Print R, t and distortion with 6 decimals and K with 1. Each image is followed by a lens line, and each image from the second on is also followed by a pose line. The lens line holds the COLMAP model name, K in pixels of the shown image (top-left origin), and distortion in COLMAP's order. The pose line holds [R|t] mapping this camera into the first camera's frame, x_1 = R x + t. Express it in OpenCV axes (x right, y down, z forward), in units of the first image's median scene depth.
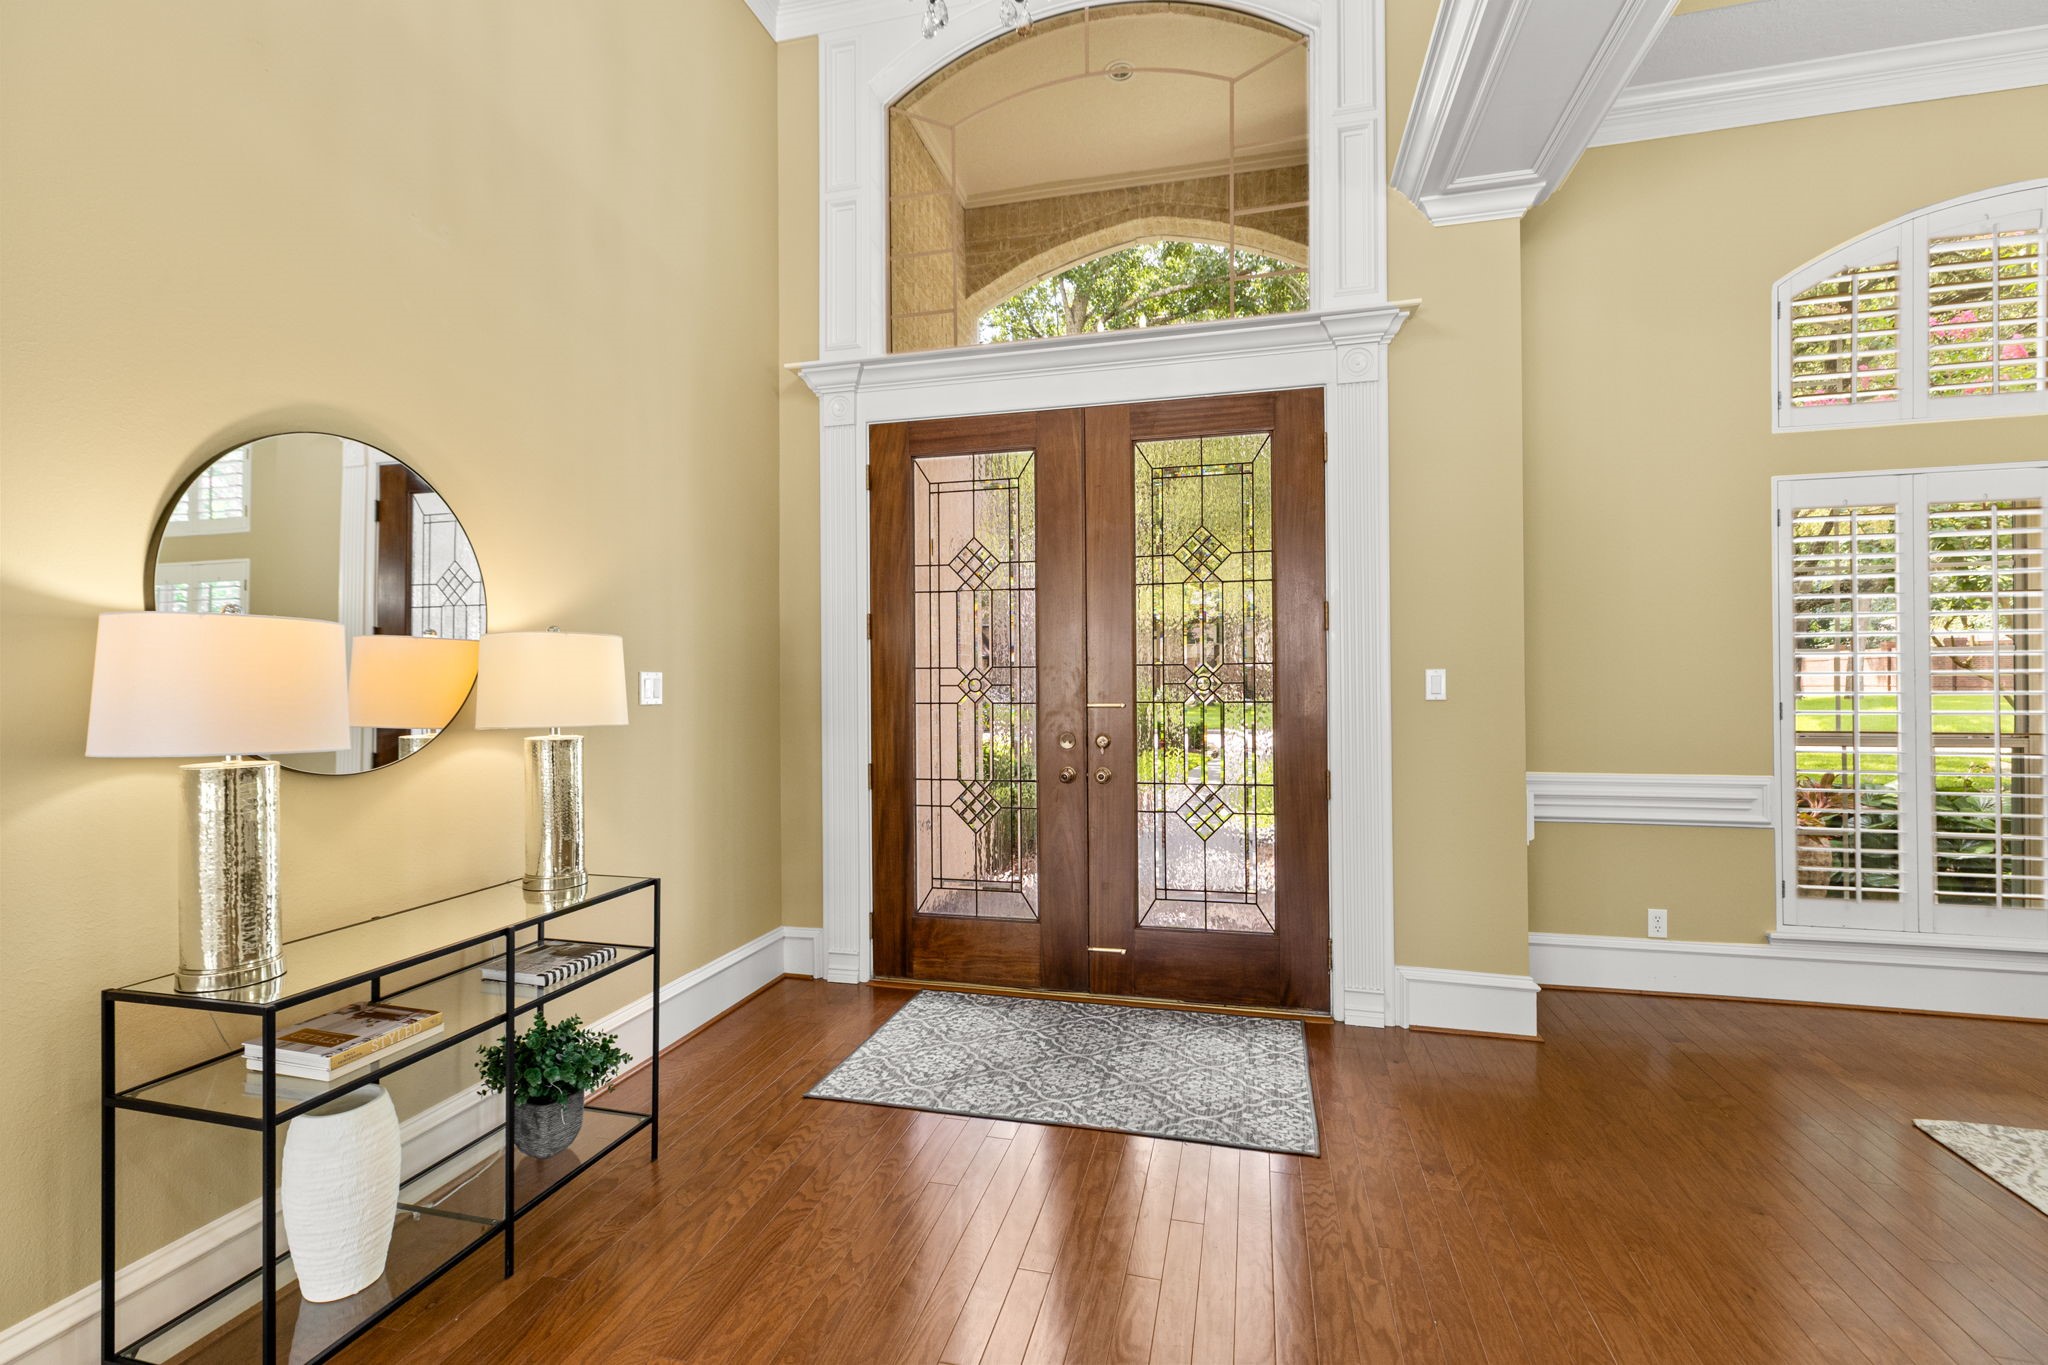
lens RADIAL K [[911.8, 0, 1022.4], [0, 911.8, 685.5], [0, 0, 1]] dist [0.007390, -0.000399]
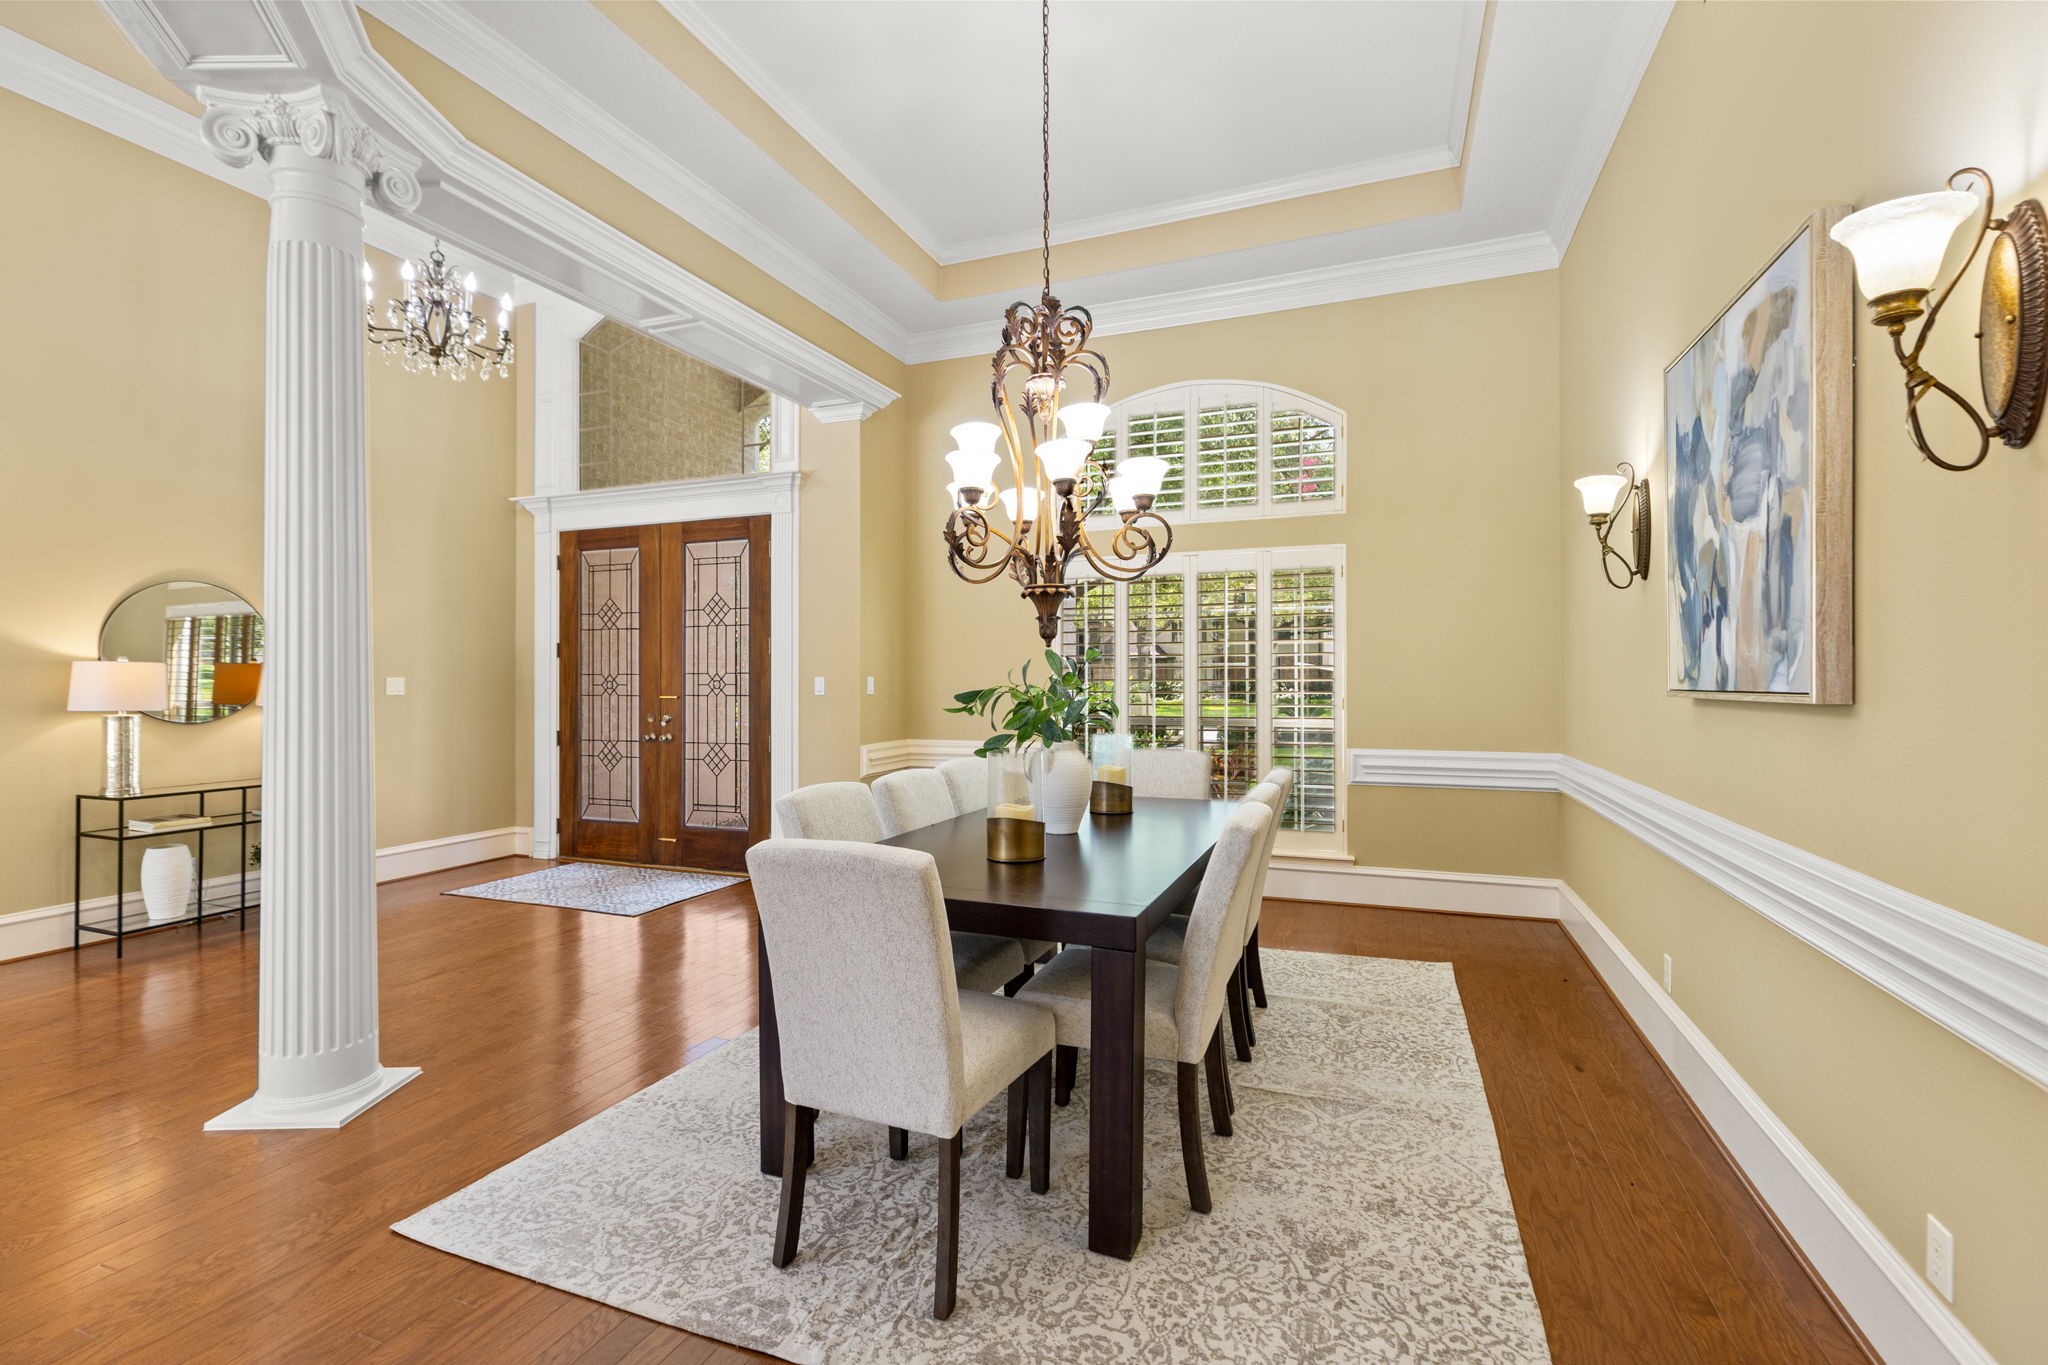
lens RADIAL K [[911.8, 0, 1023.4], [0, 911.8, 670.1], [0, 0, 1]] dist [0.007390, -0.000399]
pose [[0.991713, 0.002566, -0.128448, 0.961800], [-0.004261, 0.999907, -0.012921, -0.009615], [0.128403, 0.013361, 0.991632, -0.611011]]
